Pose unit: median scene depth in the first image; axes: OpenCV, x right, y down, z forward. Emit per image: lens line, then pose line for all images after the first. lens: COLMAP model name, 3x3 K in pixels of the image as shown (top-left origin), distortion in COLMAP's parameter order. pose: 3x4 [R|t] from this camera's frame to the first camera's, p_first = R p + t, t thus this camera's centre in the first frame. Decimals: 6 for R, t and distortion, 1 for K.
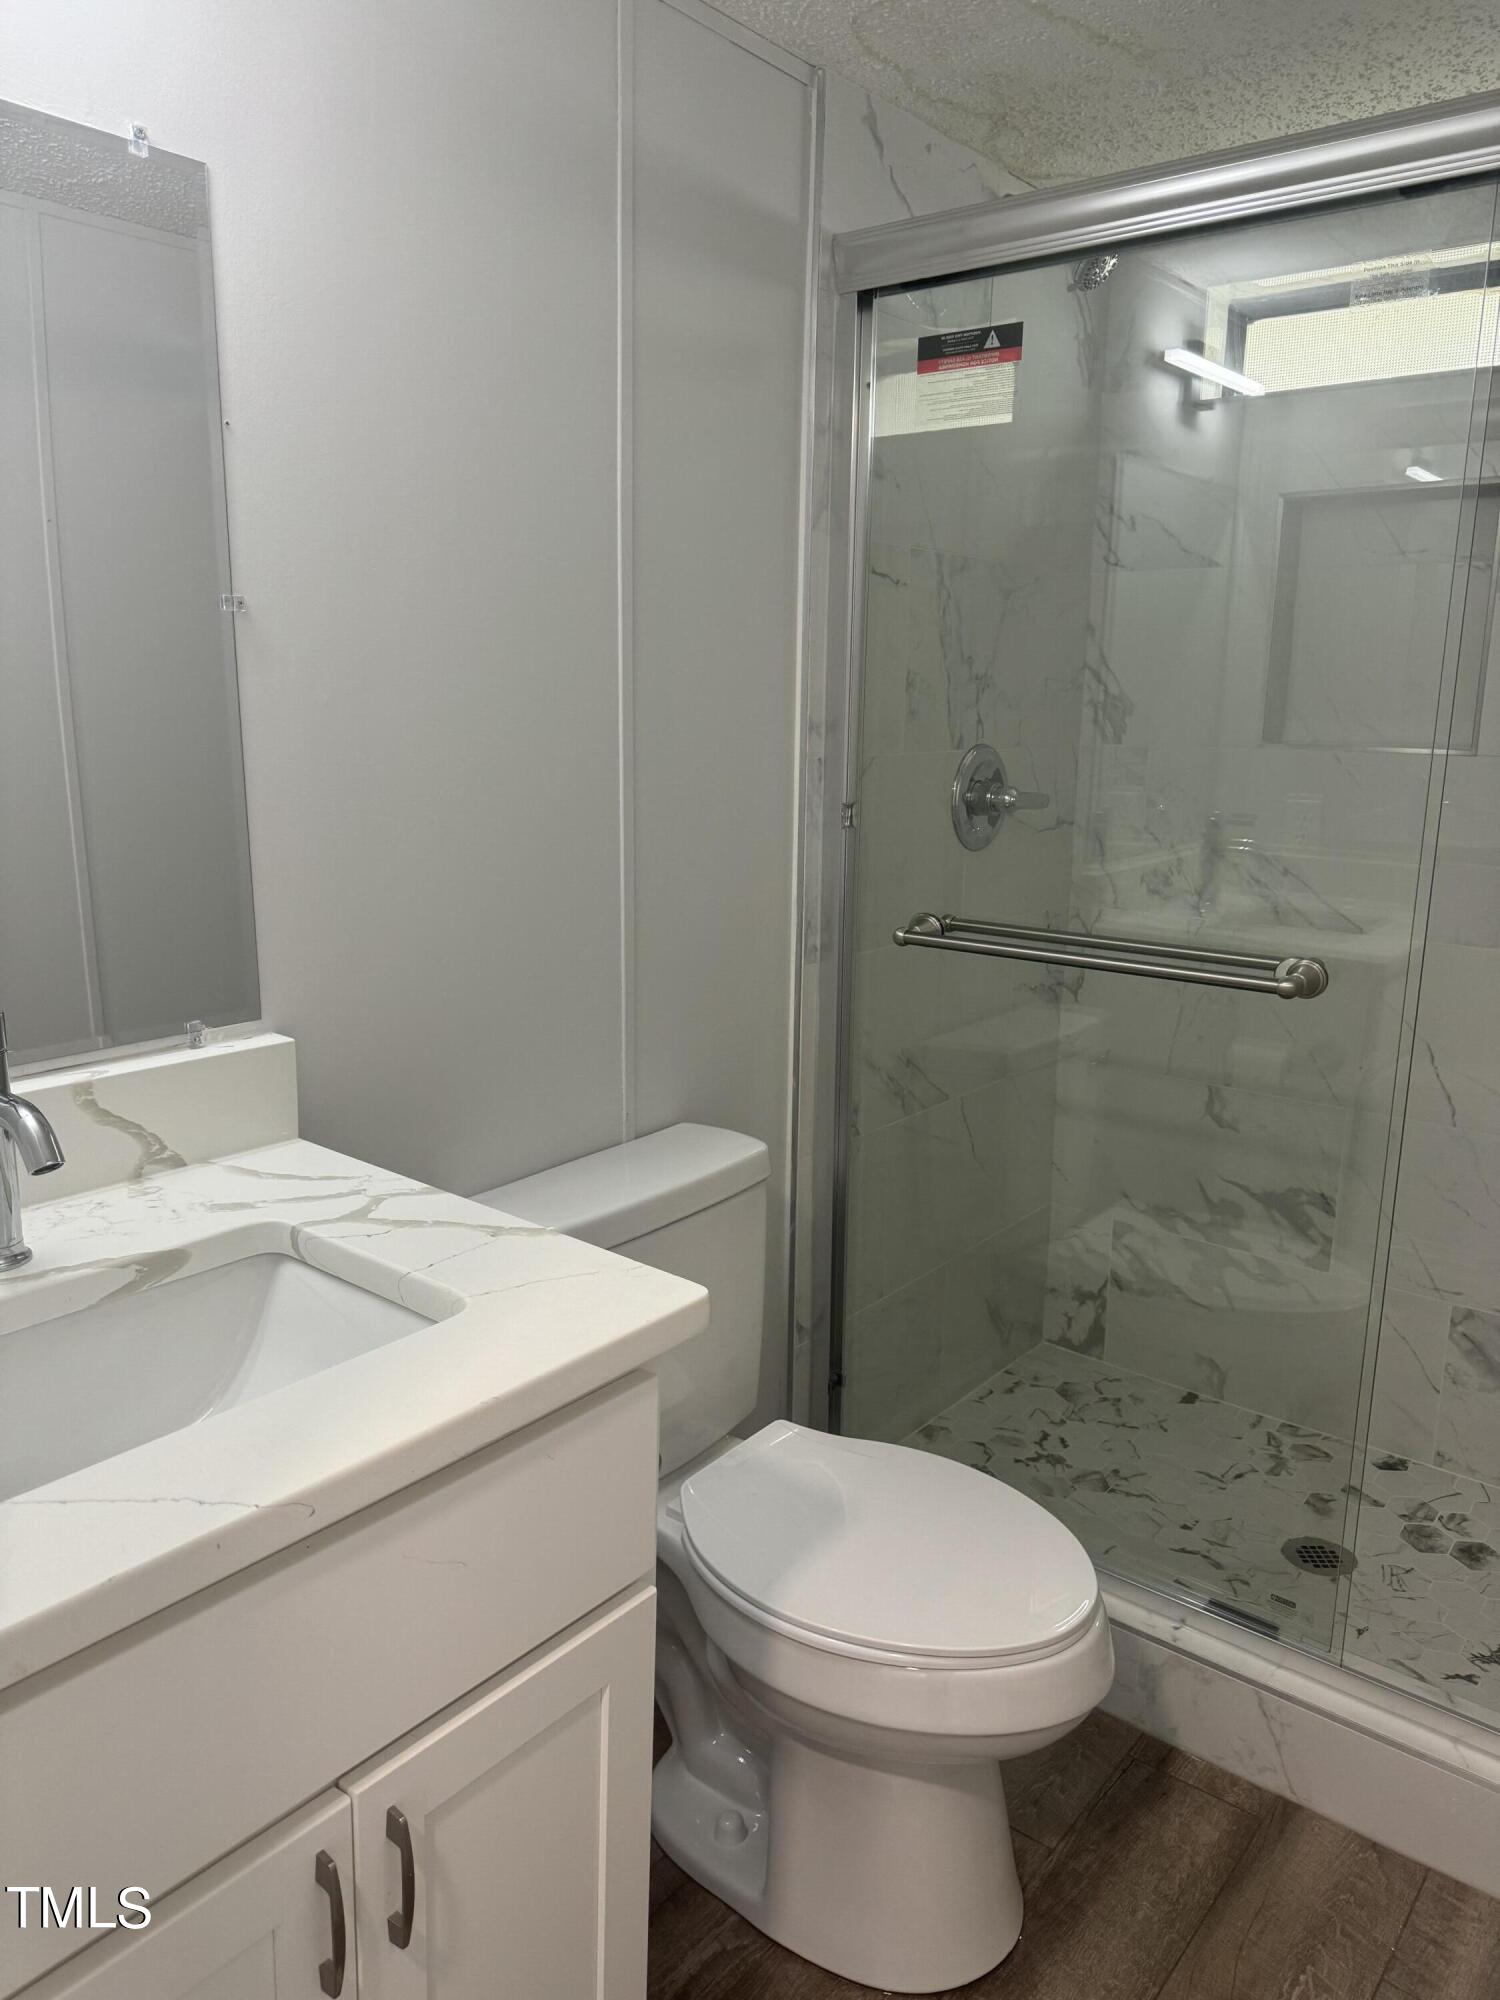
lens RADIAL K [[1403.0, 0, 751.4], [0, 1403.0, 1007.6], [0, 0, 1]] dist [0.069925, -0.123251]
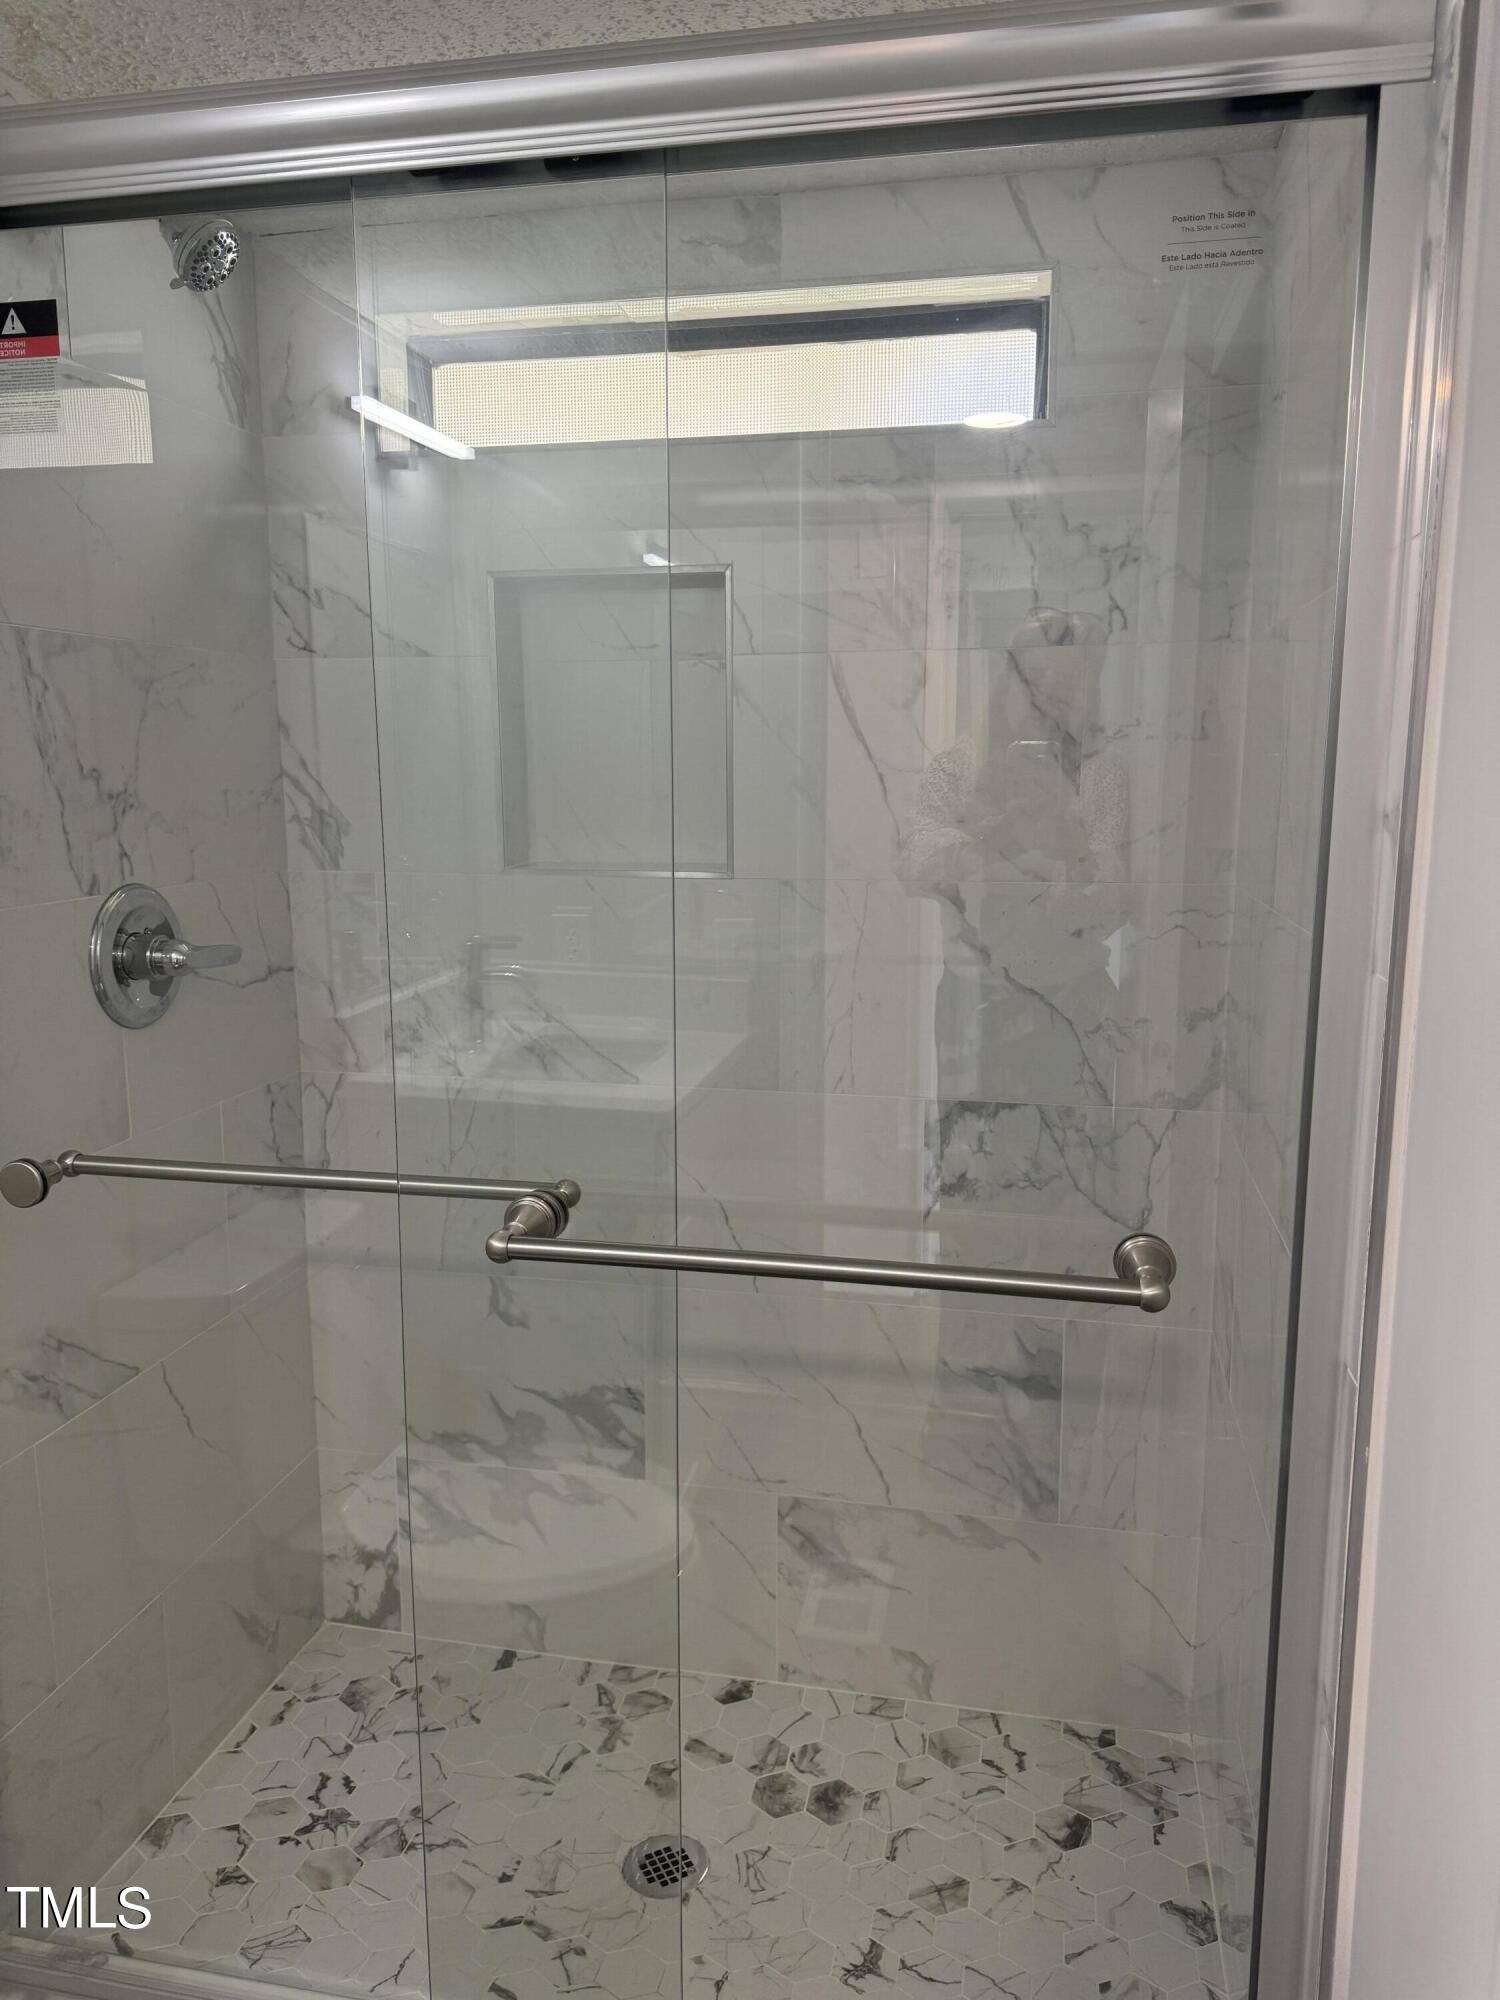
lens RADIAL K [[1403.0, 0, 751.4], [0, 1403.0, 1007.6], [0, 0, 1]] dist [0.069925, -0.123251]
pose [[0.891911, -0.086679, 0.443827, 0.113967], [0.107763, 0.993923, -0.022448, -0.069326], [-0.439184, 0.067850, 0.895831, 0.195224]]
